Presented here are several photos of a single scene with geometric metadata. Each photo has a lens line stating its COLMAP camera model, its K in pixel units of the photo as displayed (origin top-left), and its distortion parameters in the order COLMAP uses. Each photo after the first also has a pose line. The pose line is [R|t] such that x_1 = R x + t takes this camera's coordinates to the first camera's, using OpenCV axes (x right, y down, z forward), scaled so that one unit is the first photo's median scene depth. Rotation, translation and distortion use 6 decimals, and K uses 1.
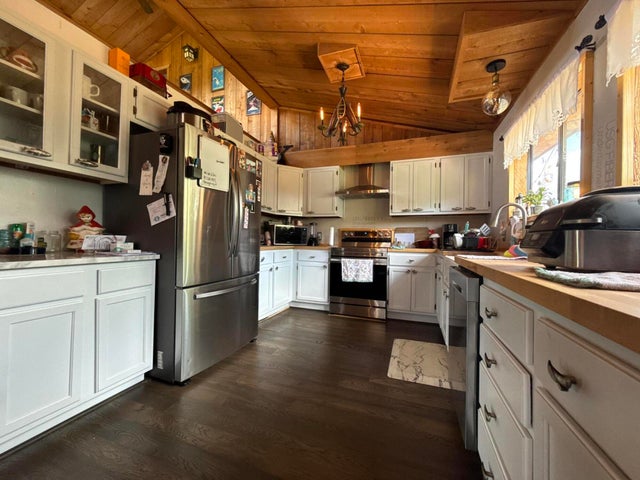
lens RADIAL K [[257.0, 0, 320.0], [0, 257.0, 240.0], [0, 0, 1]] dist [-0.000823, -0.000109]
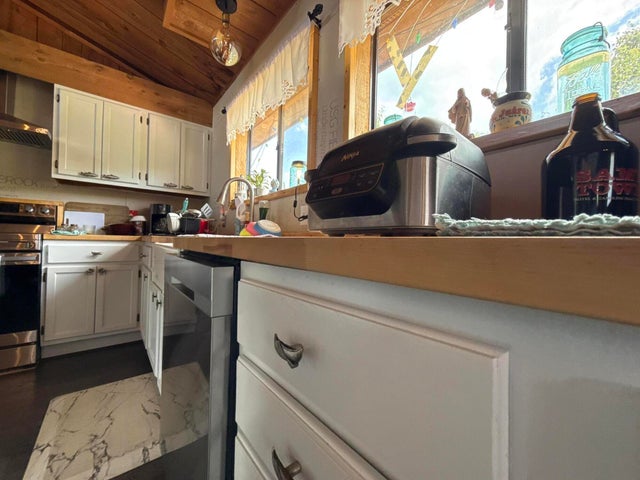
lens RADIAL K [[257.0, 0, 320.0], [0, 257.0, 240.0], [0, 0, 1]] dist [-0.000823, -0.000109]
pose [[0.512490, 0.002462, 0.858690, 0.098105], [-0.018815, 0.999788, 0.008363, 0.031840], [-0.858487, -0.020443, 0.512428, 0.213394]]
